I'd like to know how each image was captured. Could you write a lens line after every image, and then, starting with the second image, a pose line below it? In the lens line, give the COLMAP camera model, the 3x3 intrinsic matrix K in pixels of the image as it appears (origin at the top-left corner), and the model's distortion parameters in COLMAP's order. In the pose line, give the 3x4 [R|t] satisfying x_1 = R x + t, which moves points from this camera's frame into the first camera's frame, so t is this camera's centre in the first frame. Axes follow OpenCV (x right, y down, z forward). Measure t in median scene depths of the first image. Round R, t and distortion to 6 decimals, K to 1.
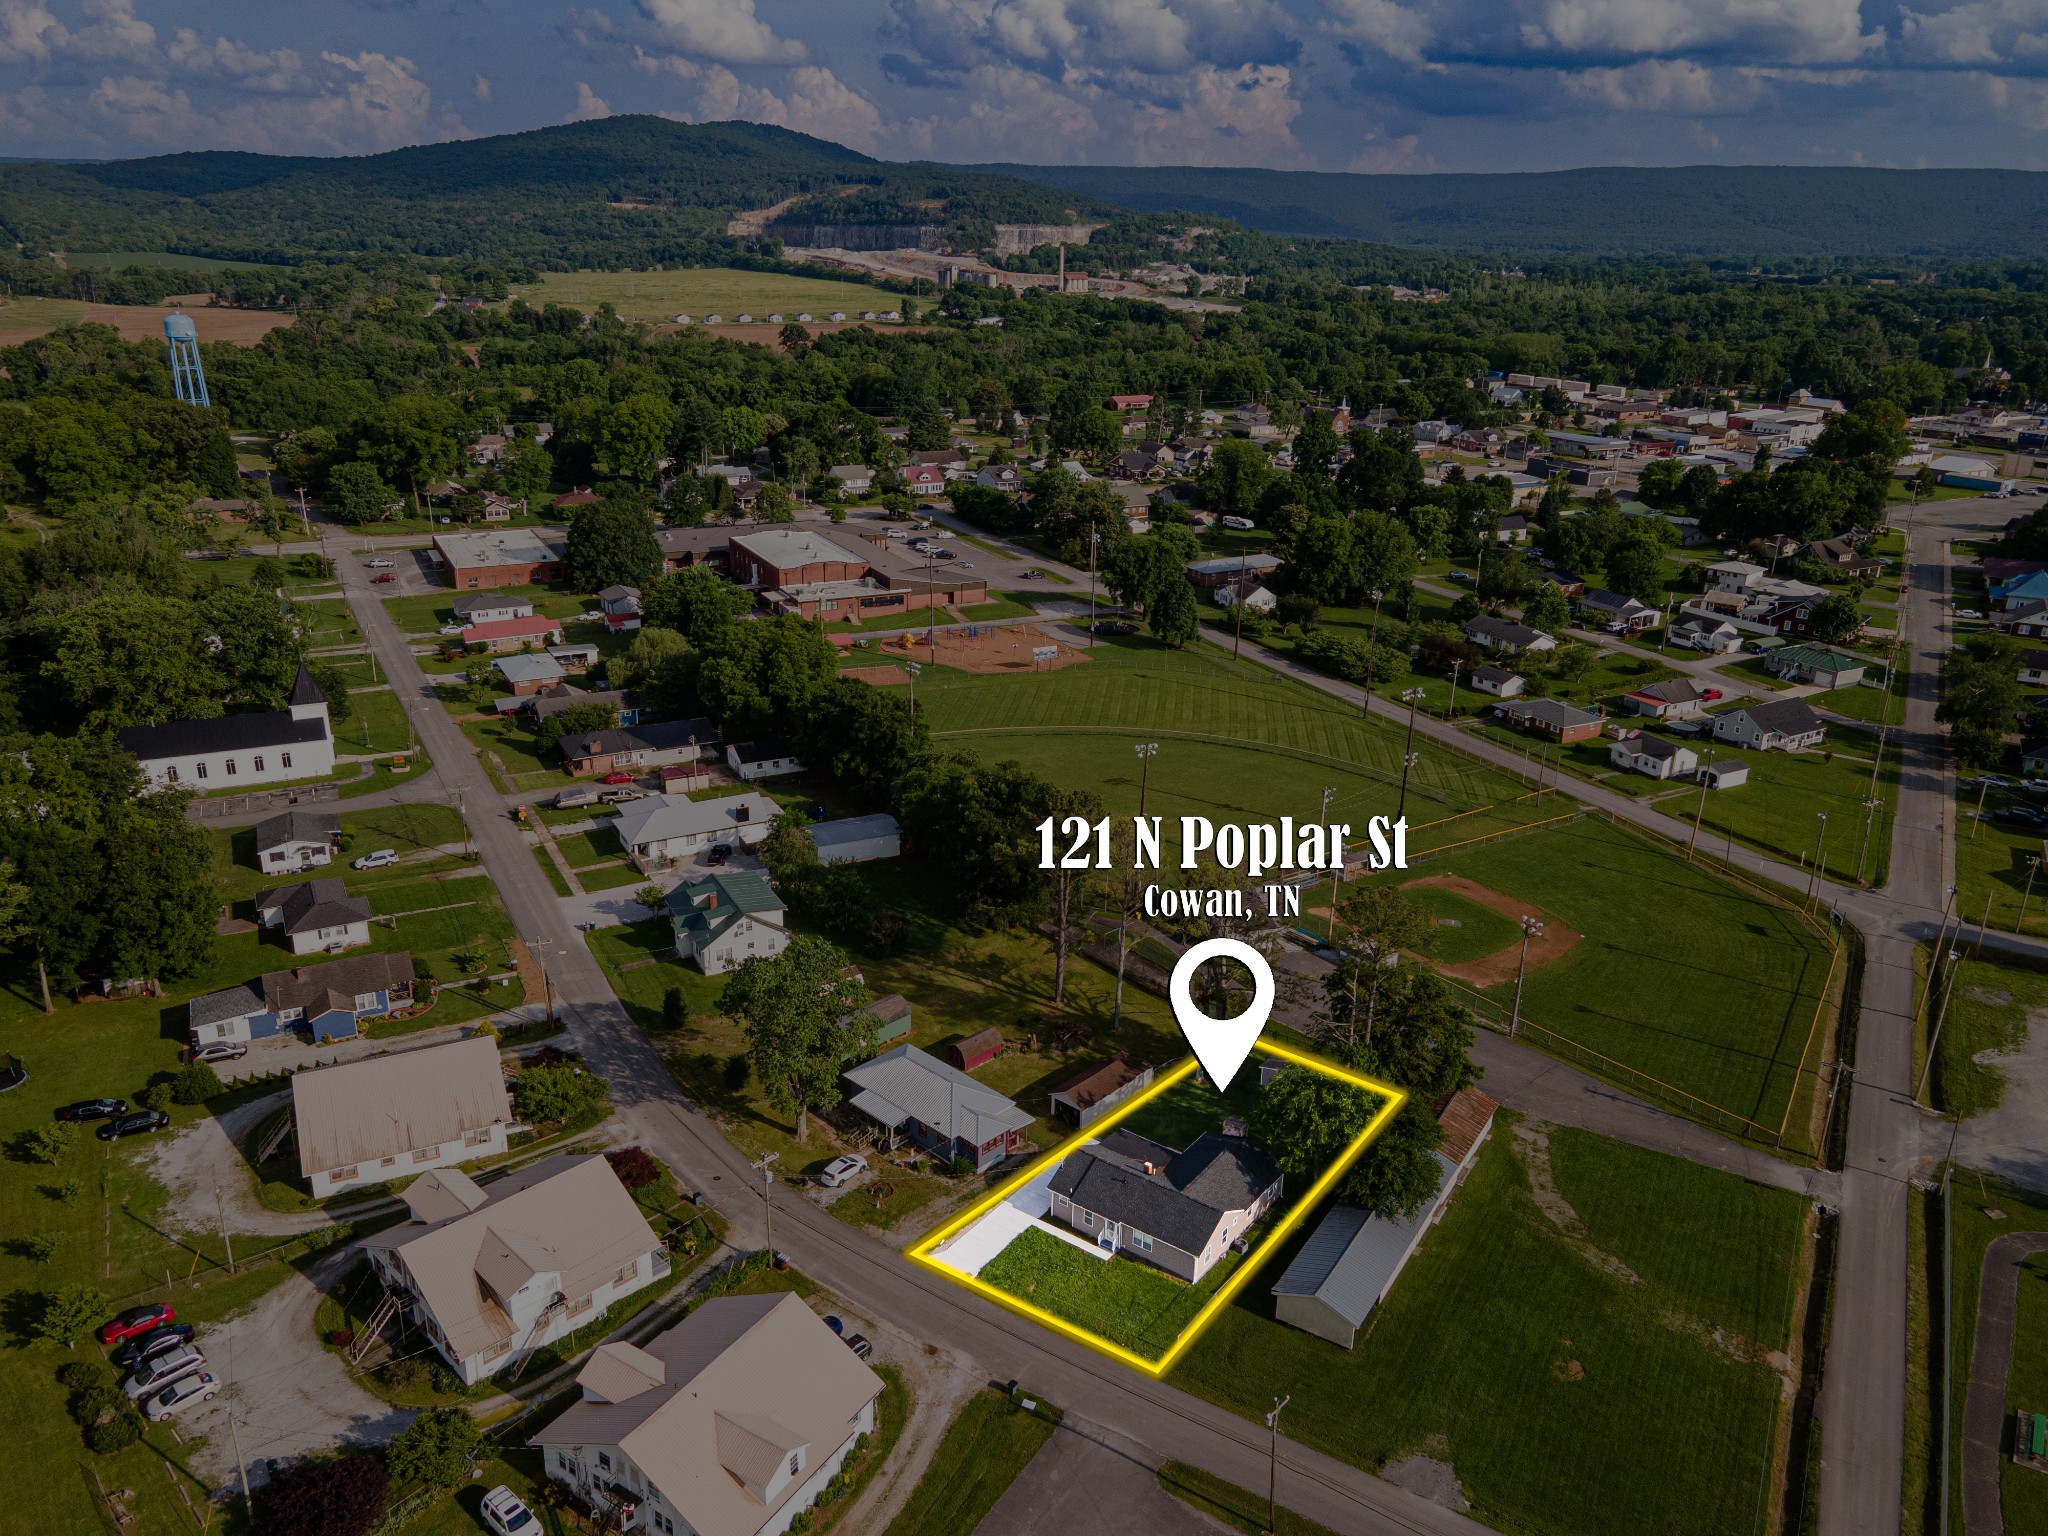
lens RADIAL K [[1471.7, 0, 1000.1], [0, 1471.7, 784.4], [0, 0, 1]] dist [-0.001160, 0.040222]
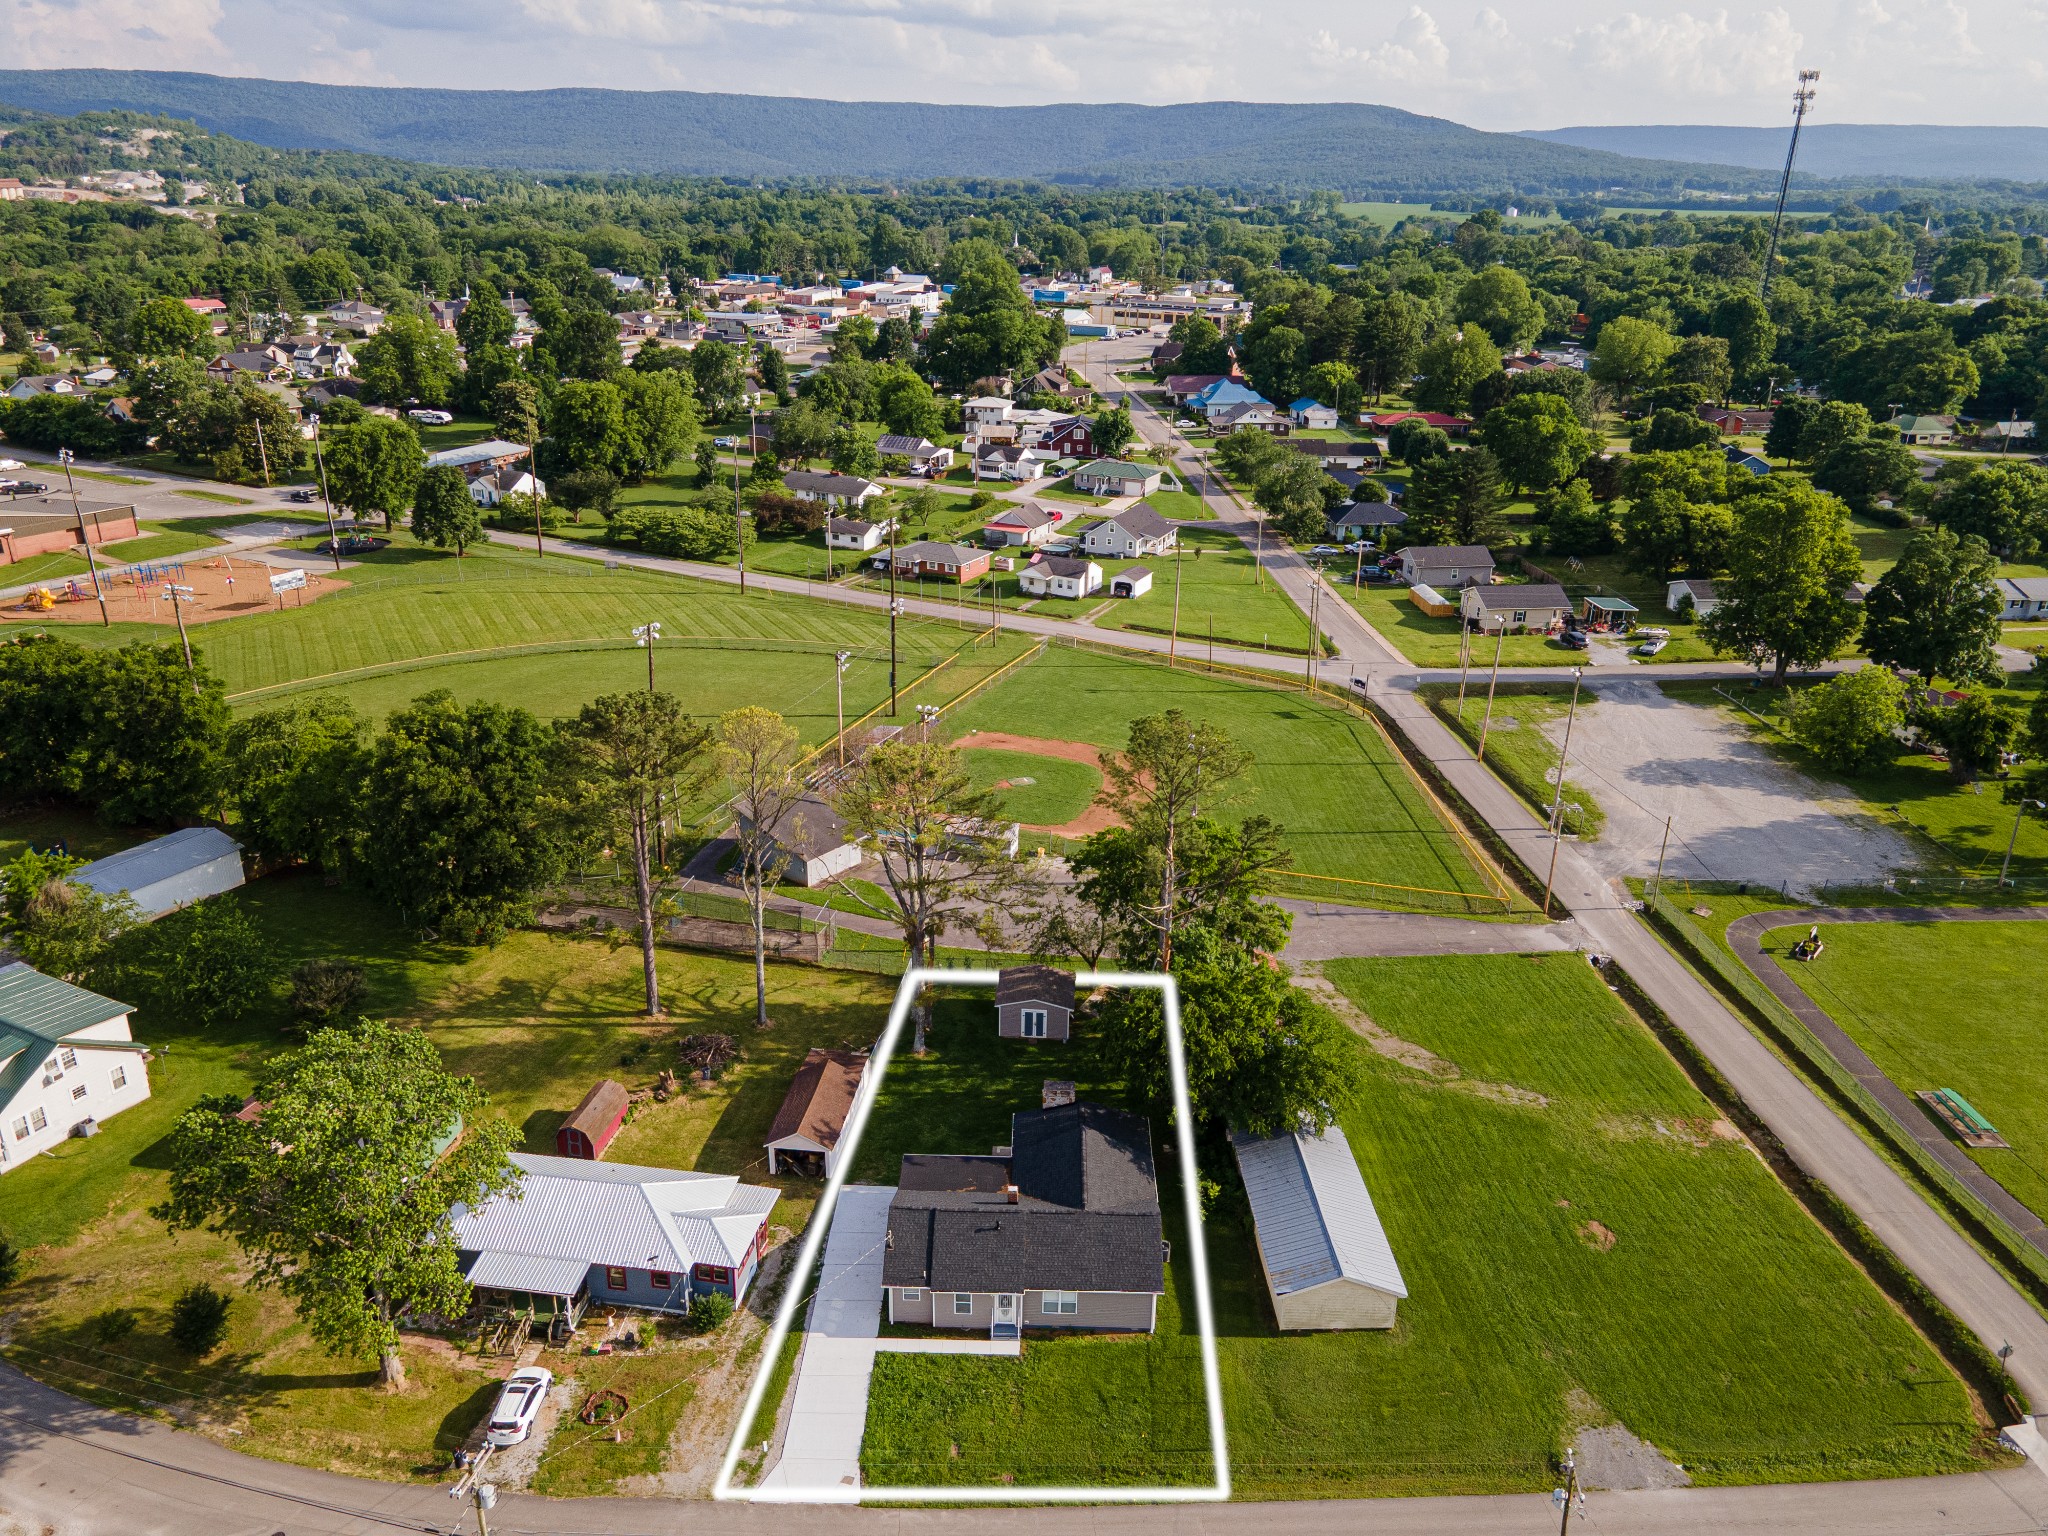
lens RADIAL K [[1471.7, 0, 1000.1], [0, 1471.7, 784.4], [0, 0, 1]] dist [-0.001160, 0.040222]
pose [[0.808987, -0.224059, 0.543450, -0.125330], [0.203495, 0.974090, 0.098684, 0.008800], [-0.551480, 0.030755, 0.833621, 0.253569]]
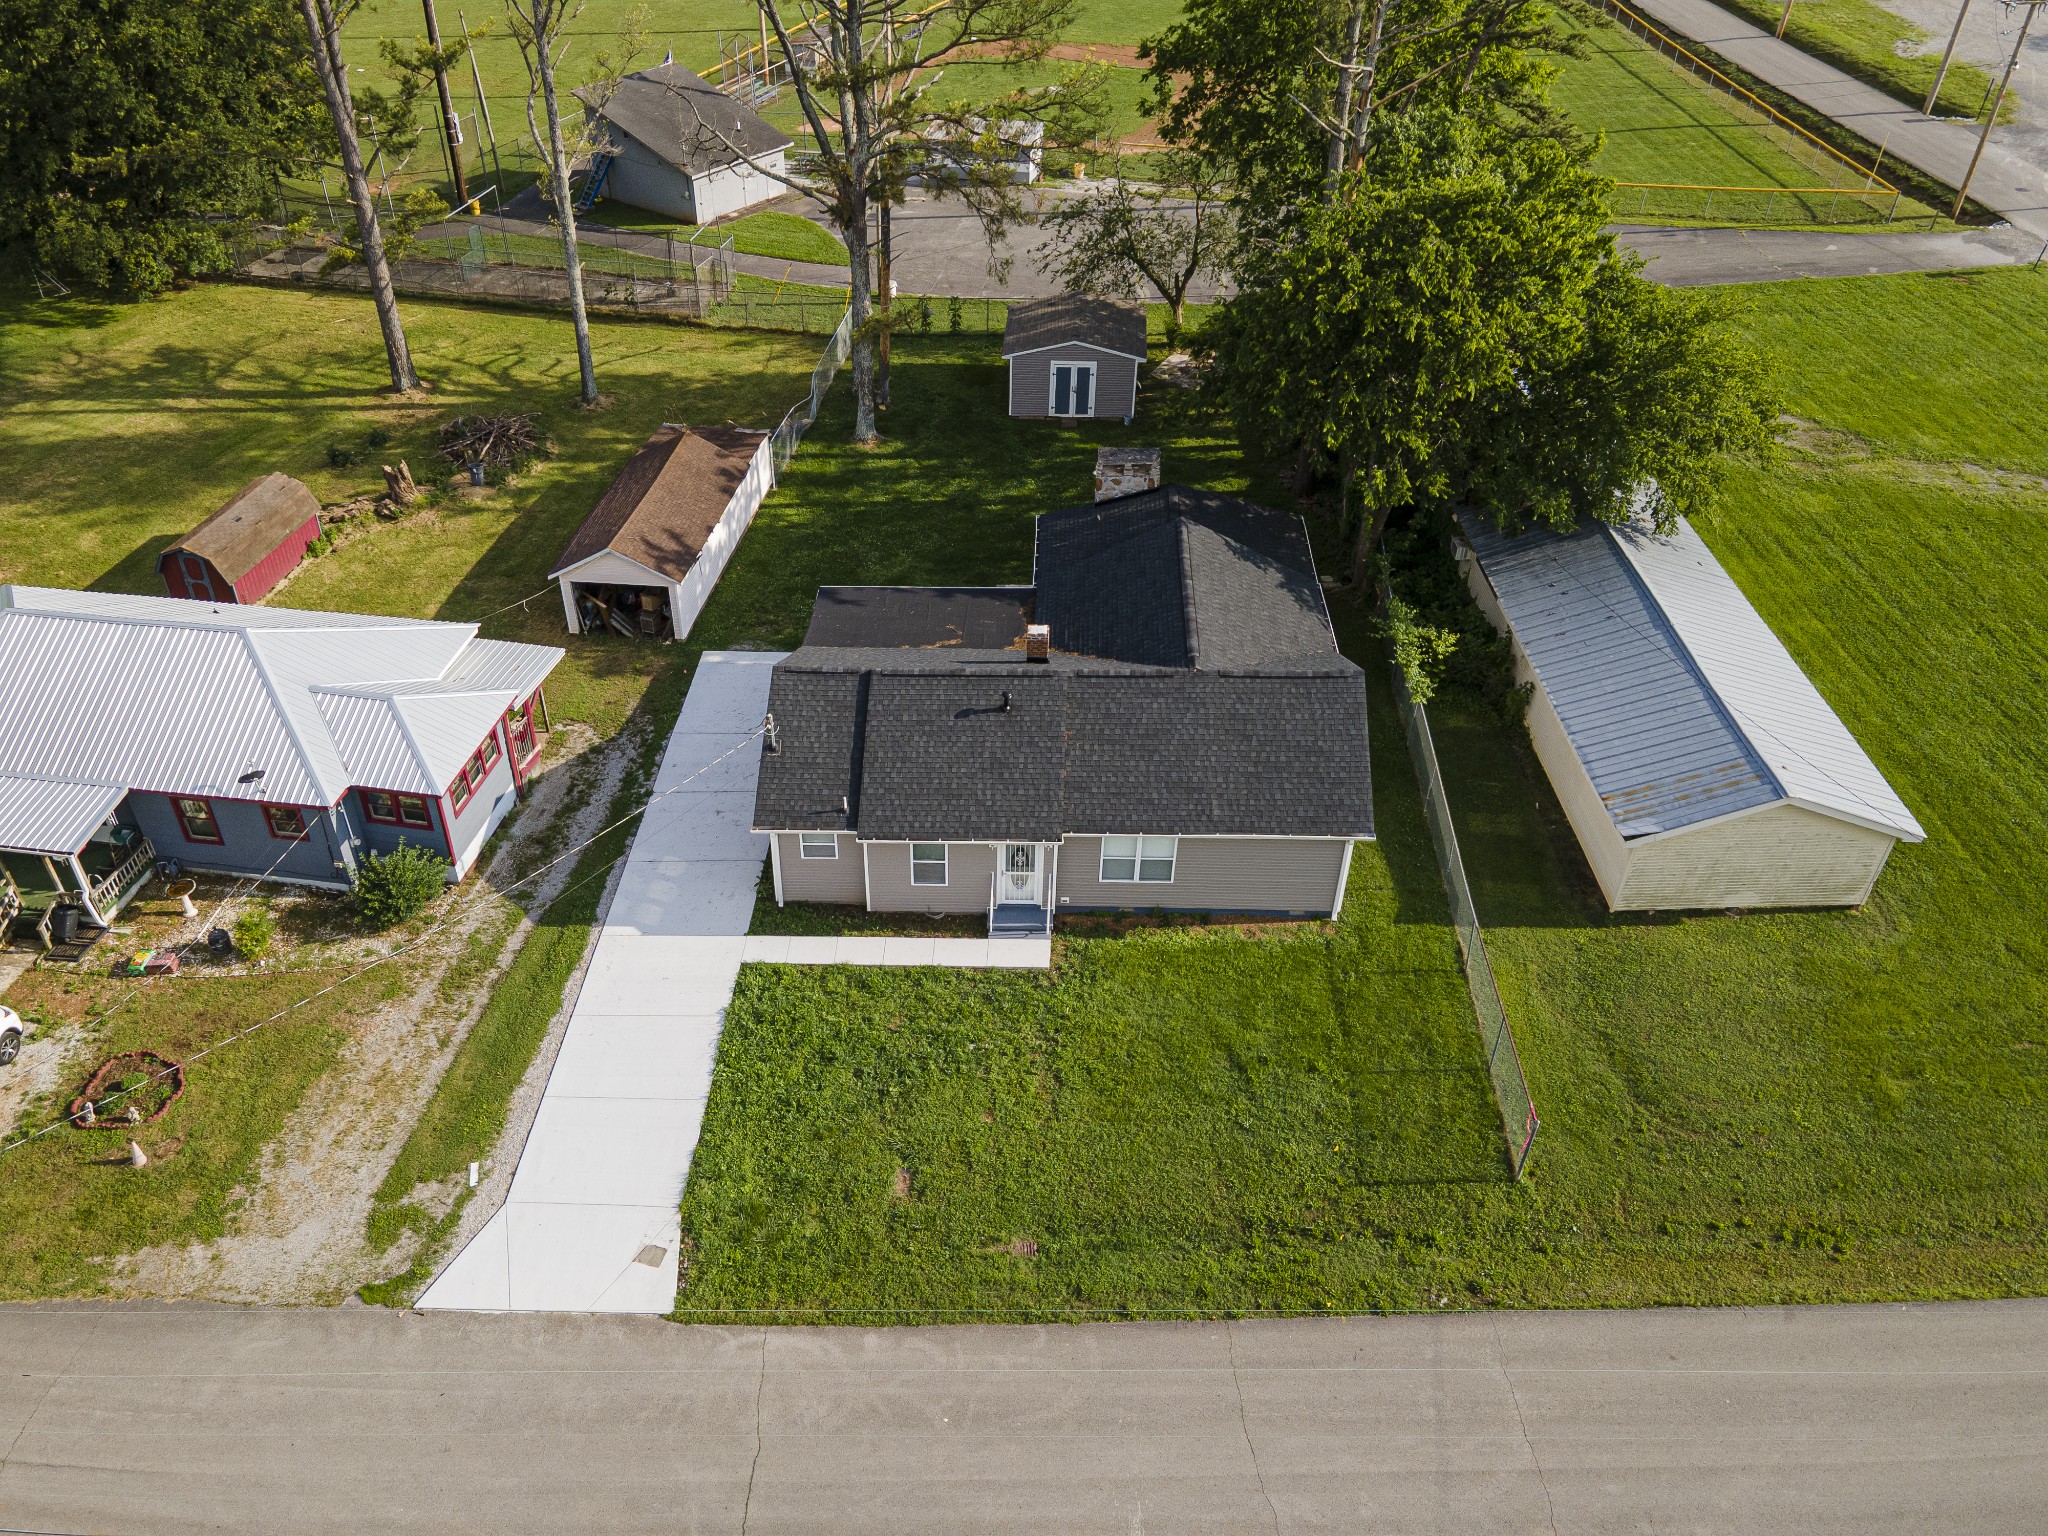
lens RADIAL K [[1471.7, 0, 1000.1], [0, 1471.7, 784.4], [0, 0, 1]] dist [-0.001160, 0.040222]
pose [[0.817072, -0.374726, 0.438147, -0.029261], [0.222892, 0.906188, 0.359363, 0.099021], [-0.531707, -0.195966, 0.823945, 0.421366]]
